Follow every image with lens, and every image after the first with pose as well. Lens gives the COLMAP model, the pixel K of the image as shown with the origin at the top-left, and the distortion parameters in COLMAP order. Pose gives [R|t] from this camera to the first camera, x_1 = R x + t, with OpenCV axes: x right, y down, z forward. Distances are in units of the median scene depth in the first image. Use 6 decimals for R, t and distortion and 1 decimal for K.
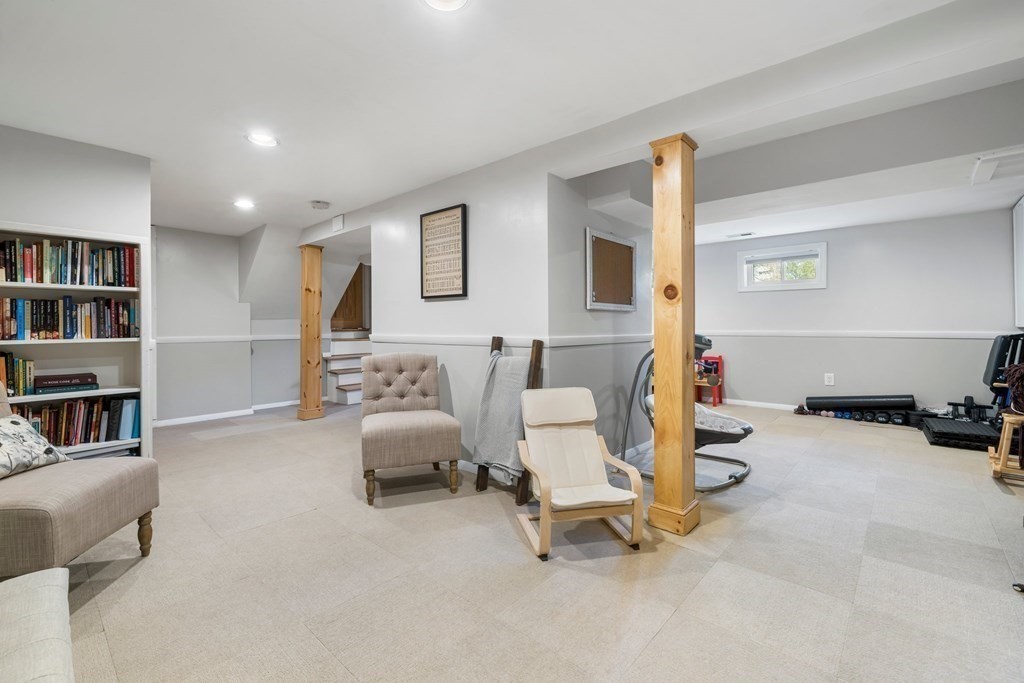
lens RADIAL K [[444.8, 0, 512.6], [0, 444.8, 342.4], [0, 0, 1]] dist [-0.000869, -0.000012]
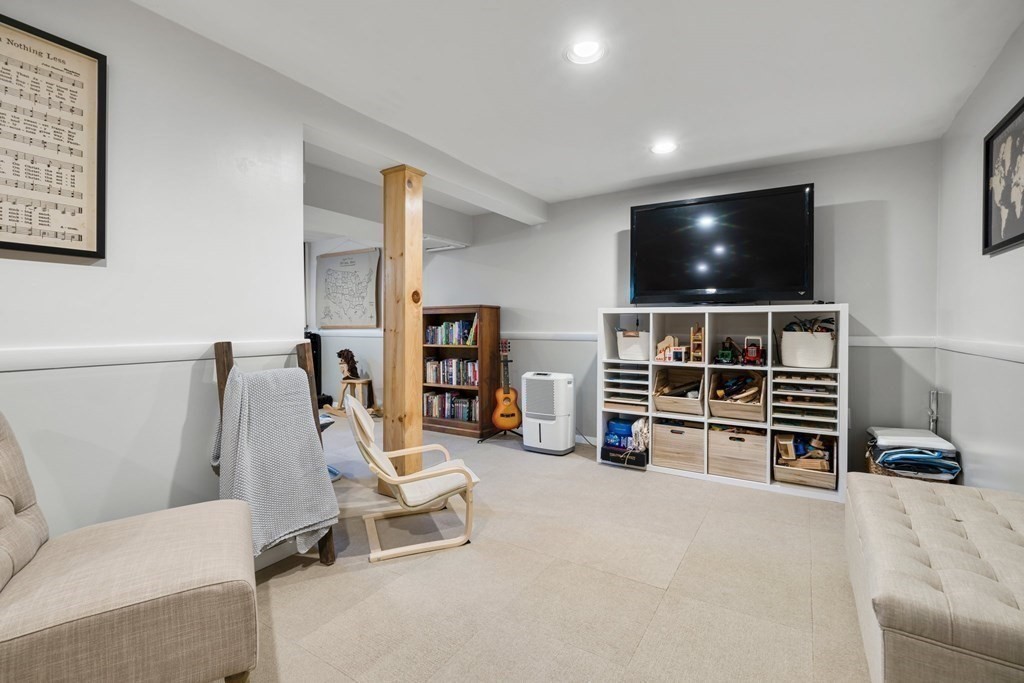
lens RADIAL K [[451.7, 0, 508.1], [0, 451.7, 319.0], [0, 0, 1]] dist [-0.000092, 0.000098]
pose [[-0.166668, 0.001515, 0.986012, -0.744139], [0.015941, 0.999872, 0.001158, -0.040960], [-0.985884, 0.015911, -0.166671, 0.782179]]
